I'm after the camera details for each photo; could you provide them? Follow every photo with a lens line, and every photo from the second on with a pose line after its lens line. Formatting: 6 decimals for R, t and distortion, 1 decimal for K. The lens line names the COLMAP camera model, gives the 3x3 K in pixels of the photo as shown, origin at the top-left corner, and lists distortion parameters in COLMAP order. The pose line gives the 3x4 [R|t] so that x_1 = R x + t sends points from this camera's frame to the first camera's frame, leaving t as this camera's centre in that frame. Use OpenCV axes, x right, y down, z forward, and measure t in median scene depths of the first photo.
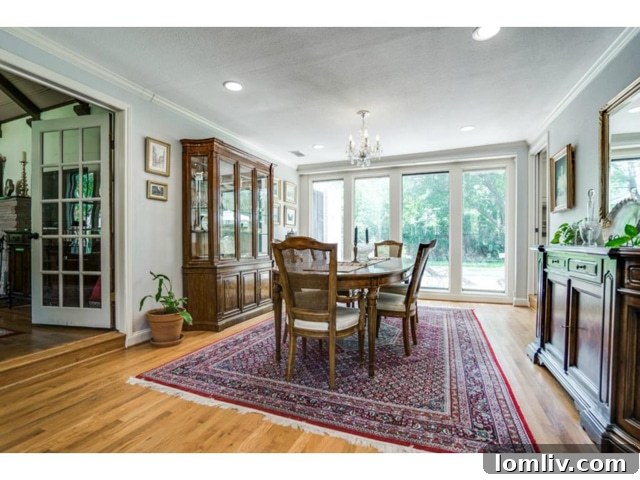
lens RADIAL K [[299.8, 0, 318.8], [0, 299.8, 242.8], [0, 0, 1]] dist [-0.027799, 0.001711]
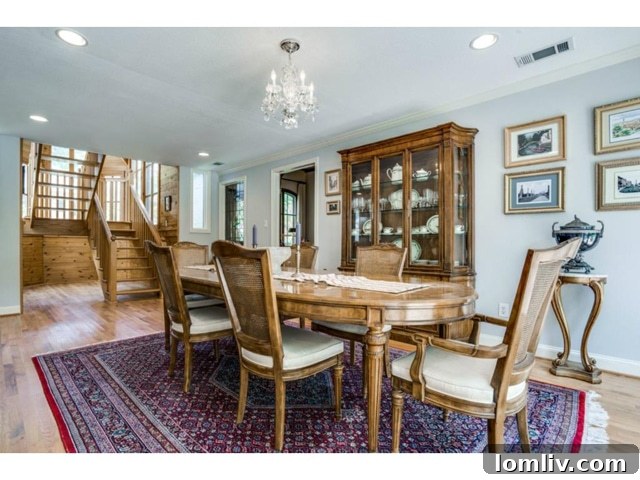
lens RADIAL K [[299.8, 0, 316.0], [0, 299.8, 243.6], [0, 0, 1]] dist [-0.027799, 0.001711]
pose [[-0.328287, 0.000135, -0.944578, 1.204712], [0.003029, 0.999995, -0.000910, -0.010453], [0.944573, -0.003160, -0.328286, 2.067929]]
